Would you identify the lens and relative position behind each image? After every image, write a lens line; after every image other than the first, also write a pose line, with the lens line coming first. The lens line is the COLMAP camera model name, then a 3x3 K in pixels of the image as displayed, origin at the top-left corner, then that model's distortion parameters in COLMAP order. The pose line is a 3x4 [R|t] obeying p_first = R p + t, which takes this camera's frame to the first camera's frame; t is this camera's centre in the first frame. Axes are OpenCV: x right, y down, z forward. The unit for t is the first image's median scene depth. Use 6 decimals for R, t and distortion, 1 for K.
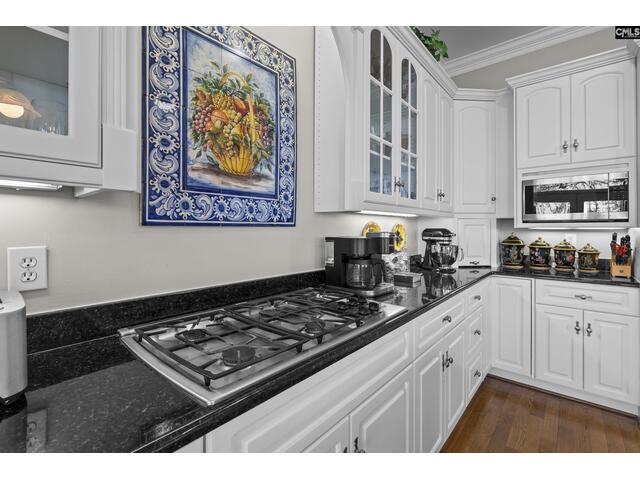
lens RADIAL K [[293.9, 0, 320.6], [0, 293.9, 225.2], [0, 0, 1]] dist [-0.001964, 0.000278]
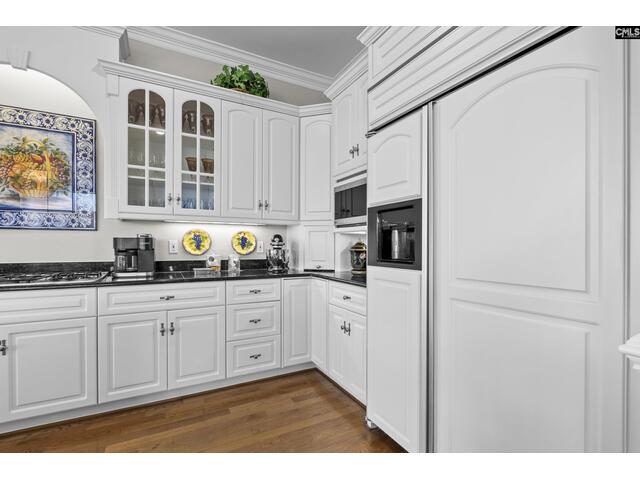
lens RADIAL K [[293.9, 0, 319.9], [0, 293.9, 246.3], [0, 0, 1]] dist [-0.001964, 0.000278]
pose [[0.930945, 0.001338, -0.365156, 1.687596], [0.002376, 0.999950, 0.009723, 0.079594], [0.365151, -0.009920, 0.930896, 0.009078]]
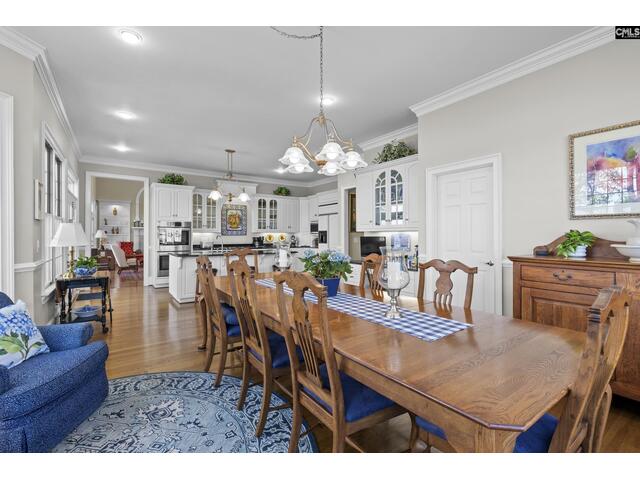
lens RADIAL K [[293.9, 0, 318.5], [0, 293.9, 235.8], [0, 0, 1]] dist [-0.001964, 0.000278]
pose [[0.967589, -0.006162, -0.252456, 2.914172], [0.009111, 0.999903, 0.010511, -0.035784], [0.252367, -0.012470, 0.967551, -4.473929]]
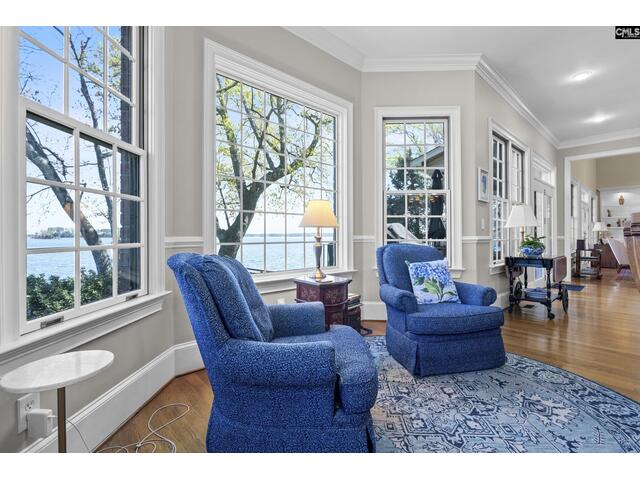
lens RADIAL K [[293.9, 0, 320.4], [0, 293.9, 234.2], [0, 0, 1]] dist [-0.001964, 0.000278]
pose [[-0.127909, -0.011133, -0.991723, 3.019678], [0.013856, 0.999819, -0.013011, 0.070307], [0.991689, -0.015405, -0.127732, -4.196648]]
